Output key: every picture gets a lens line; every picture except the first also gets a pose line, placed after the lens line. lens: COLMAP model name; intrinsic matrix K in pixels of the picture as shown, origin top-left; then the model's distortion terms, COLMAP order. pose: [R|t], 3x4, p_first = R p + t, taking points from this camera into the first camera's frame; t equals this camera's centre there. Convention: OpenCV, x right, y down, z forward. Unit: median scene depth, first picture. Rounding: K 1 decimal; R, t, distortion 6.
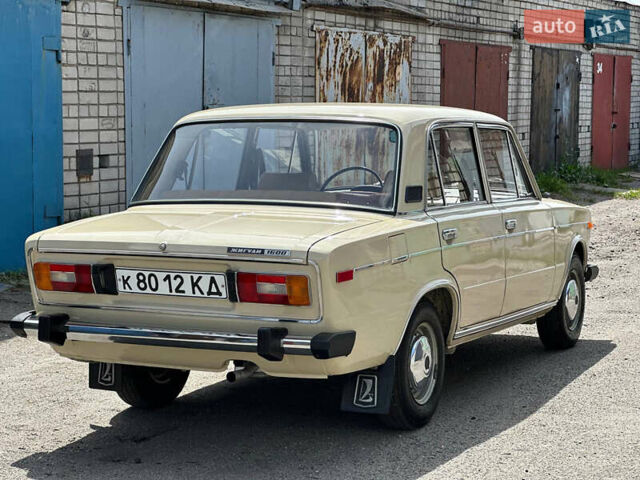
lens RADIAL K [[1778.7, 0, 320.0], [0, 1778.7, 240.0], [0, 0, 1]] dist [0.031135, 0.464382]
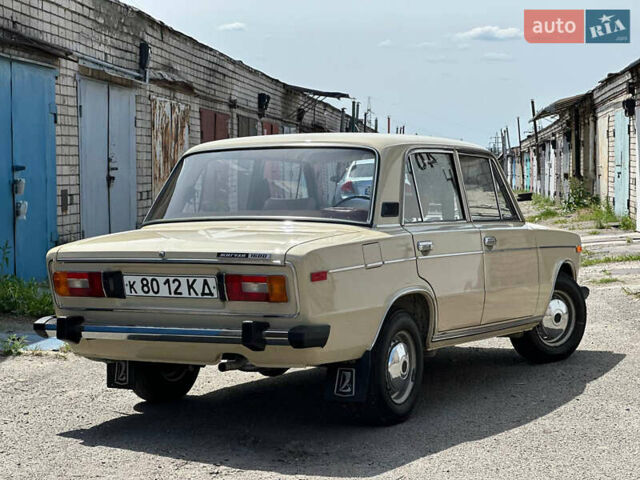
lens RADIAL K [[1778.7, 0, 320.0], [0, 1778.7, 240.0], [0, 0, 1]] dist [0.031135, 0.464382]
pose [[0.998719, -0.011543, -0.049270, 0.067575], [0.009513, 0.999104, -0.041245, 0.041884], [0.049702, 0.040723, 0.997934, -0.132300]]
